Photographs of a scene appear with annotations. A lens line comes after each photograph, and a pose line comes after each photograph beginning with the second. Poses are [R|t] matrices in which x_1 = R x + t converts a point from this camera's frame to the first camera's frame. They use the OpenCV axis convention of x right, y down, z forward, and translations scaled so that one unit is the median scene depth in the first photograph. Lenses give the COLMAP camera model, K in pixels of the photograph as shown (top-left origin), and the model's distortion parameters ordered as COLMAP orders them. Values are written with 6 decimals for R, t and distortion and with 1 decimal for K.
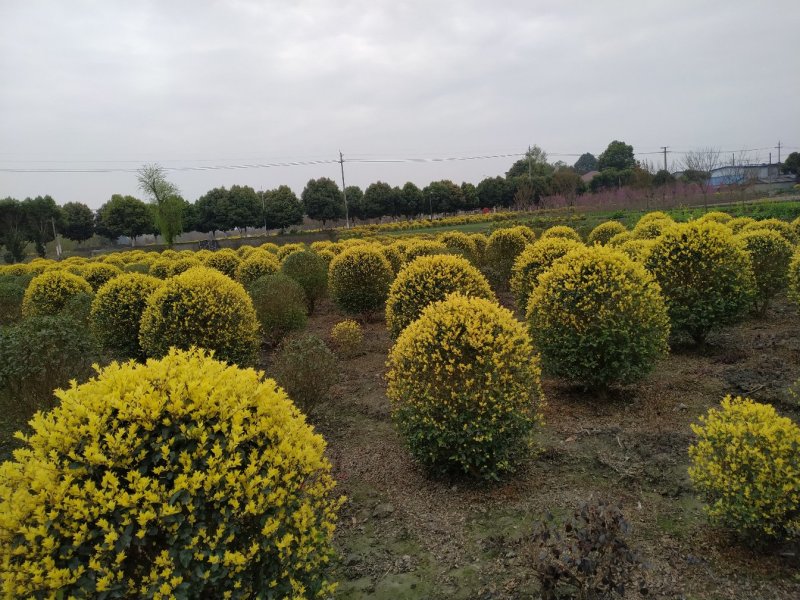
lens RADIAL K [[579.9, 0, 400.1], [0, 579.9, 297.0], [0, 0, 1]] dist [-0.001398, -0.005449]
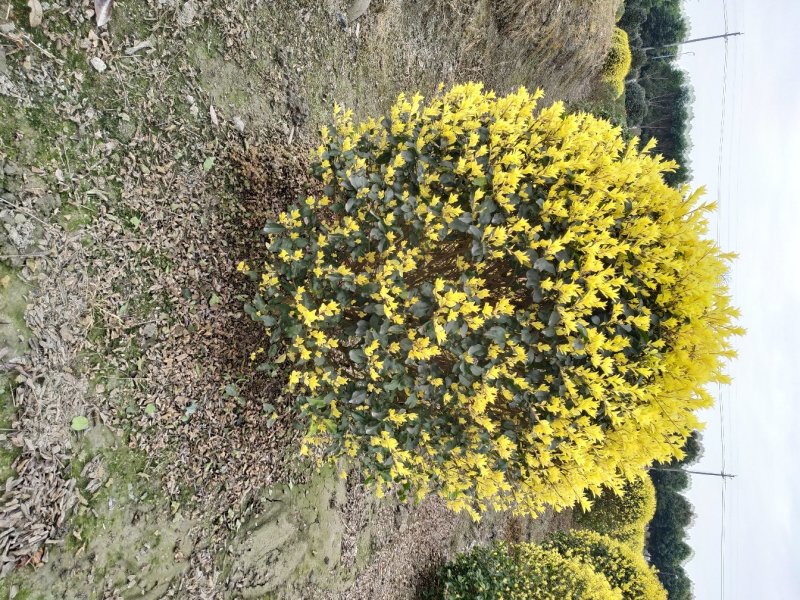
lens RADIAL K [[579.9, 0, 396.7], [0, 579.9, 302.2], [0, 0, 1]] dist [-0.001398, -0.005449]
pose [[-0.186146, 0.940934, -0.282832, -0.171072], [-0.955054, -0.105692, 0.276950, 0.360308], [0.230698, 0.321673, 0.918316, 0.272356]]
